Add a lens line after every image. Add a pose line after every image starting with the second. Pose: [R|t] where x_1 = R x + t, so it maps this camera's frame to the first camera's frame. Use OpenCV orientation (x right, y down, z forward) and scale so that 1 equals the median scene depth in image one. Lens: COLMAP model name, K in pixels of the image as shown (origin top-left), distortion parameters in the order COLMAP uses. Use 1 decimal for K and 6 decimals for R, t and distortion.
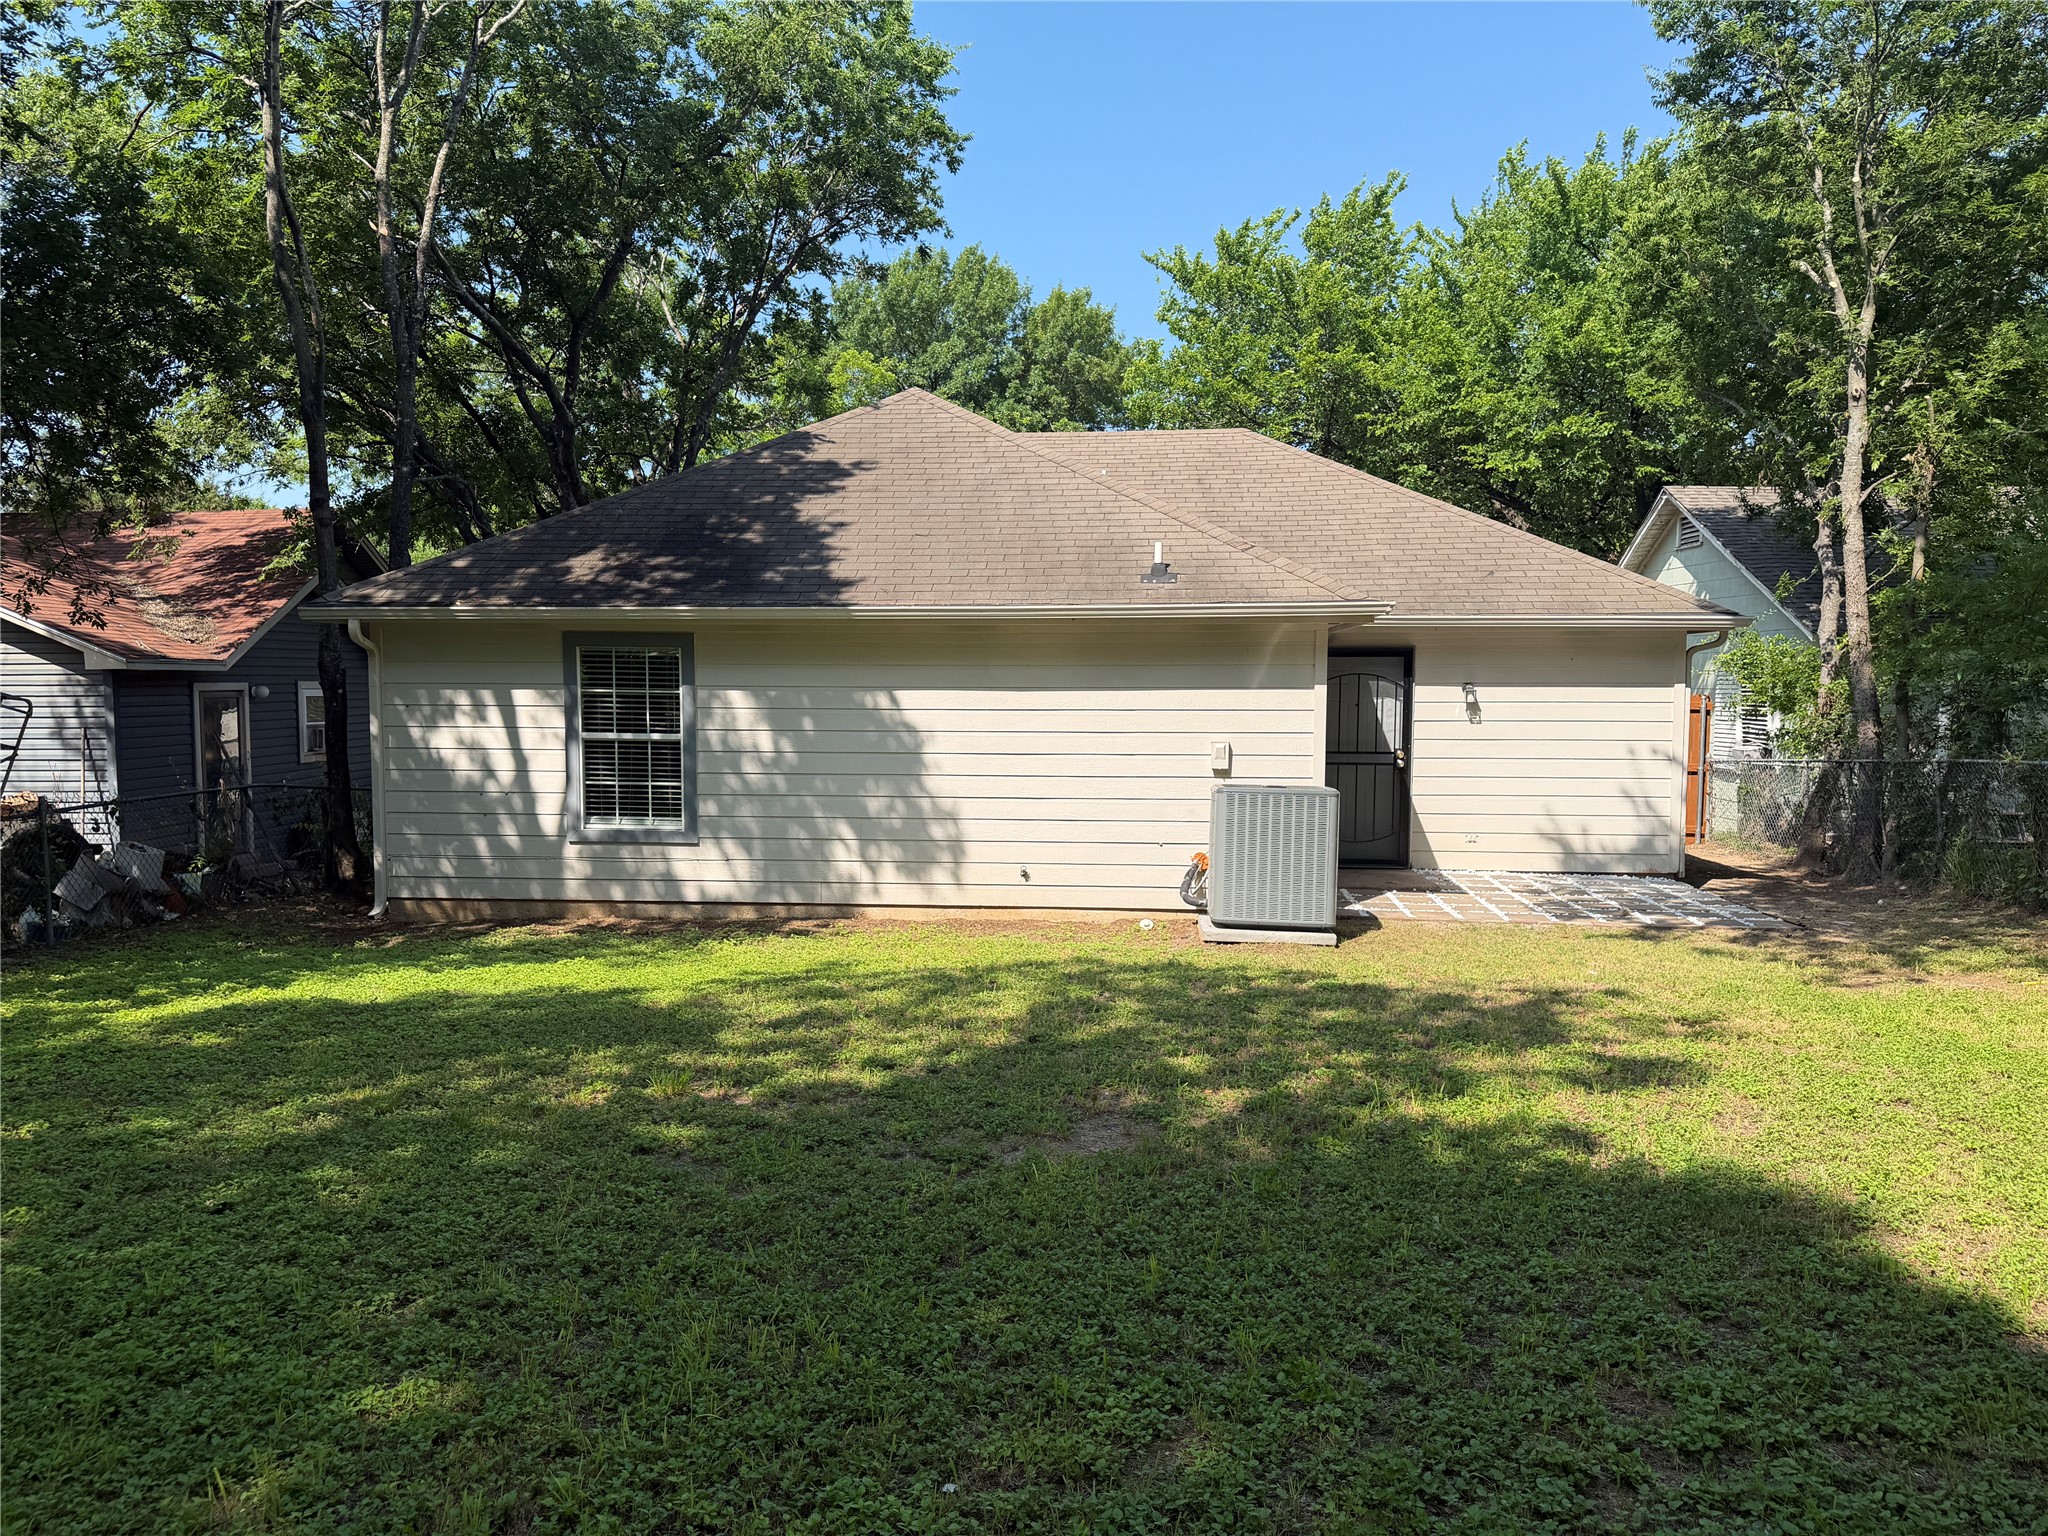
lens RADIAL K [[1449.9, 0, 1008.7], [0, 1449.9, 762.5], [0, 0, 1]] dist [0.043665, -0.042887]
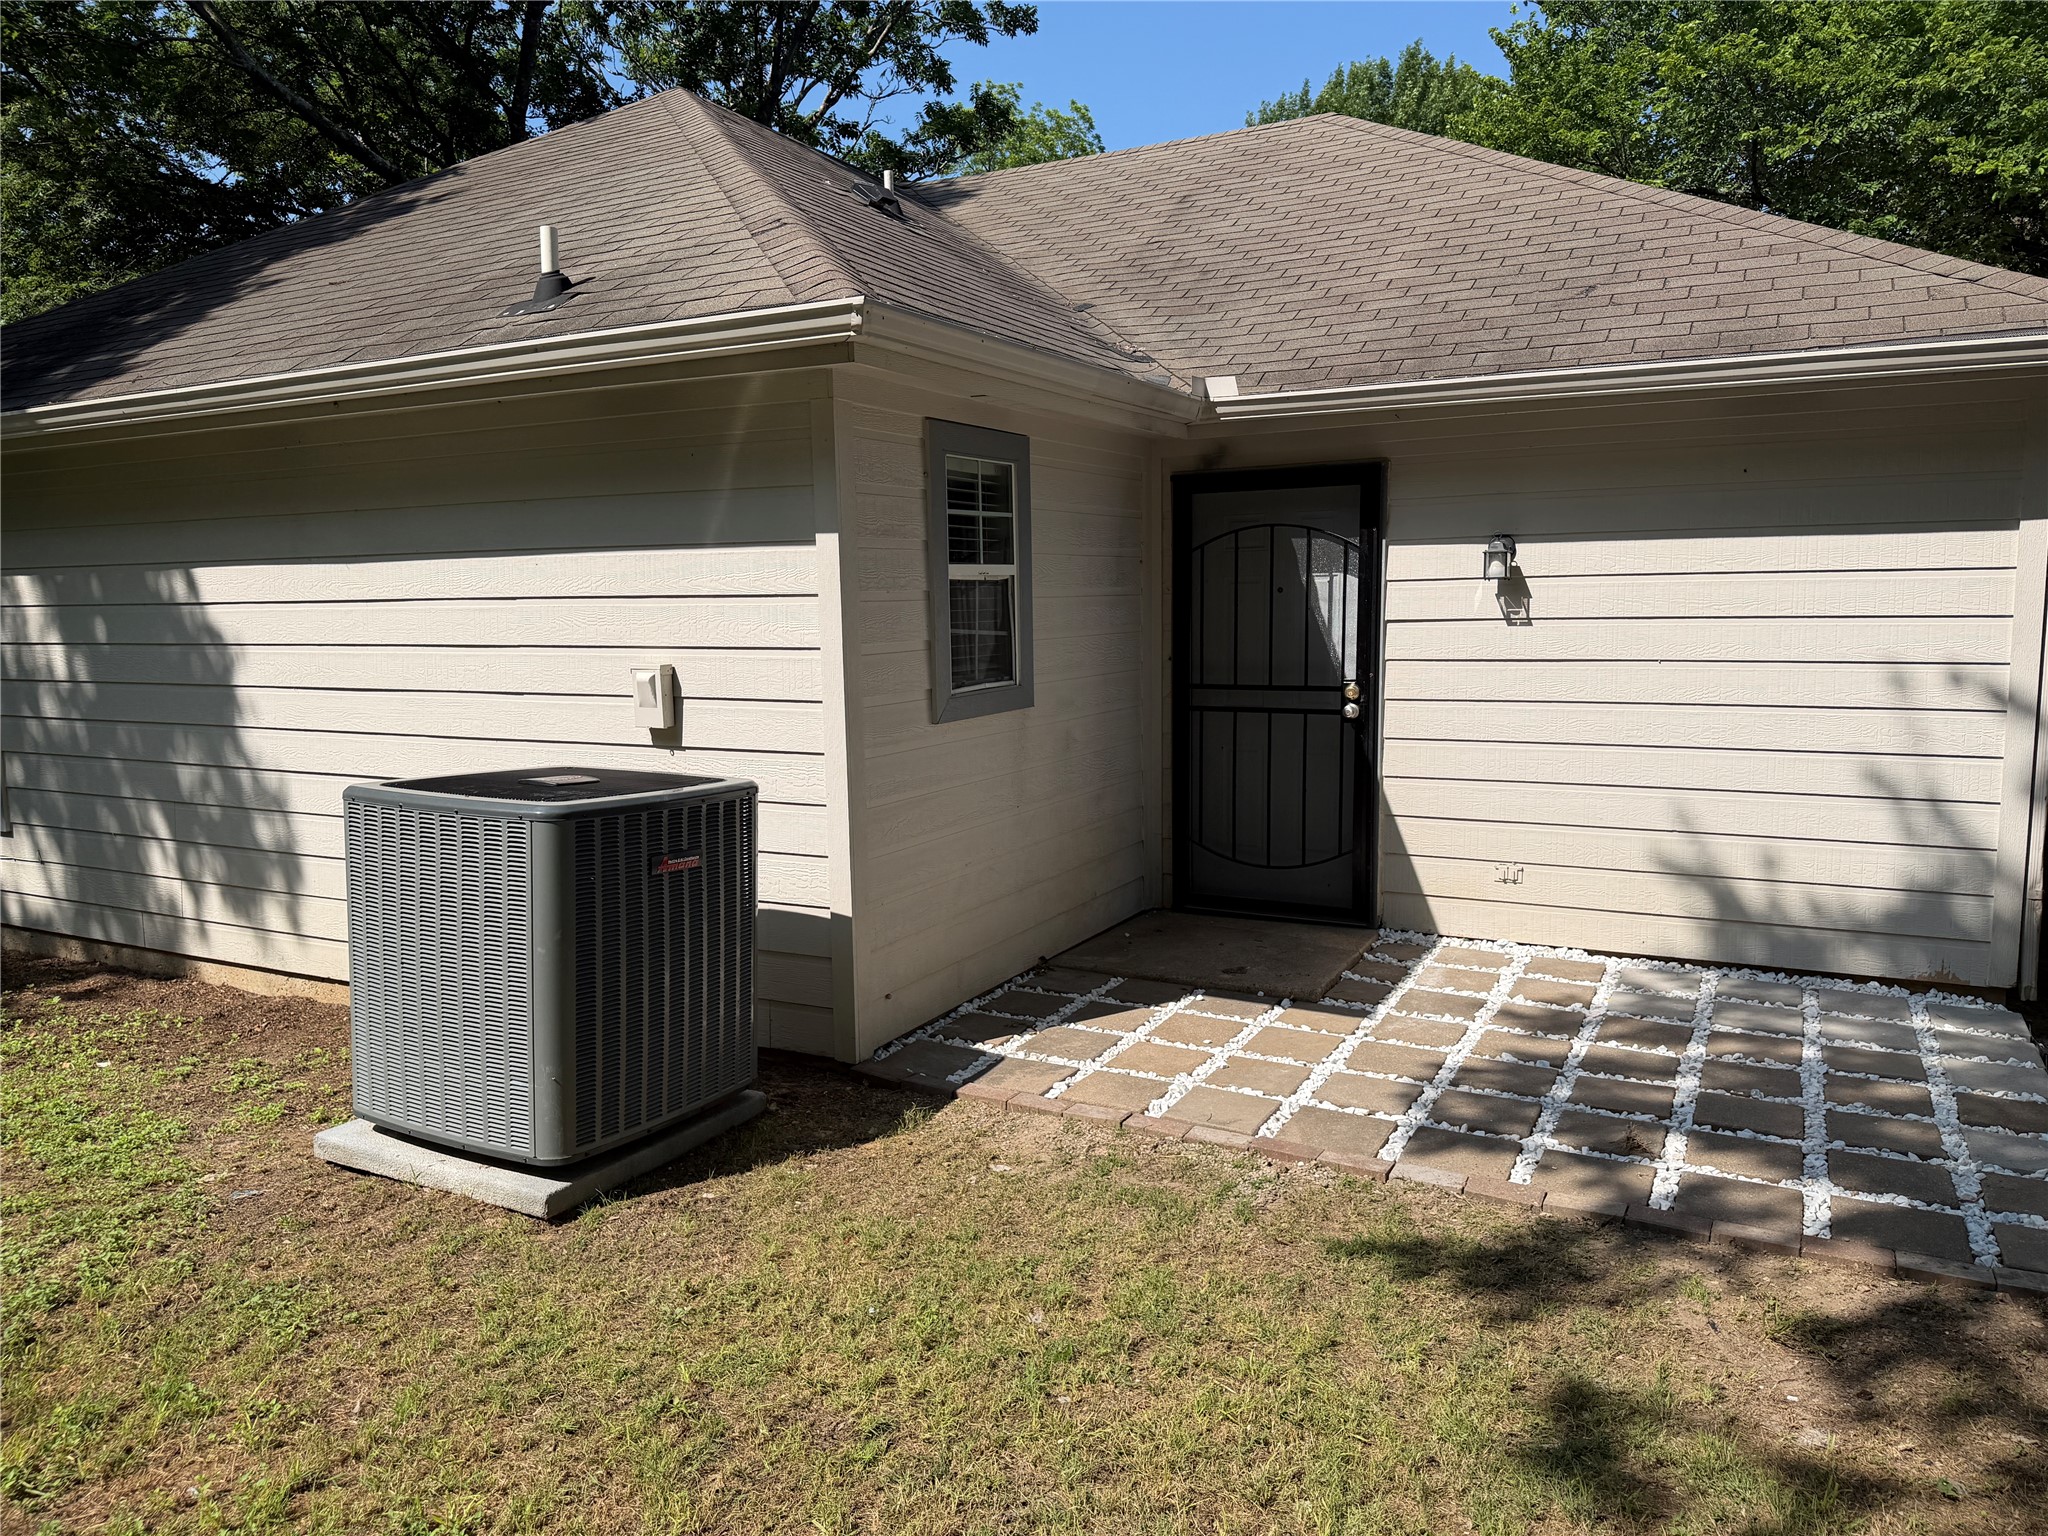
lens RADIAL K [[1449.9, 0, 1038.2], [0, 1449.9, 777.9], [0, 0, 1]] dist [0.043665, -0.042887]
pose [[0.929738, 0.031840, -0.366844, 0.406935], [-0.005472, 0.997339, 0.072694, -0.012945], [0.368182, -0.065579, 0.927438, 0.601492]]
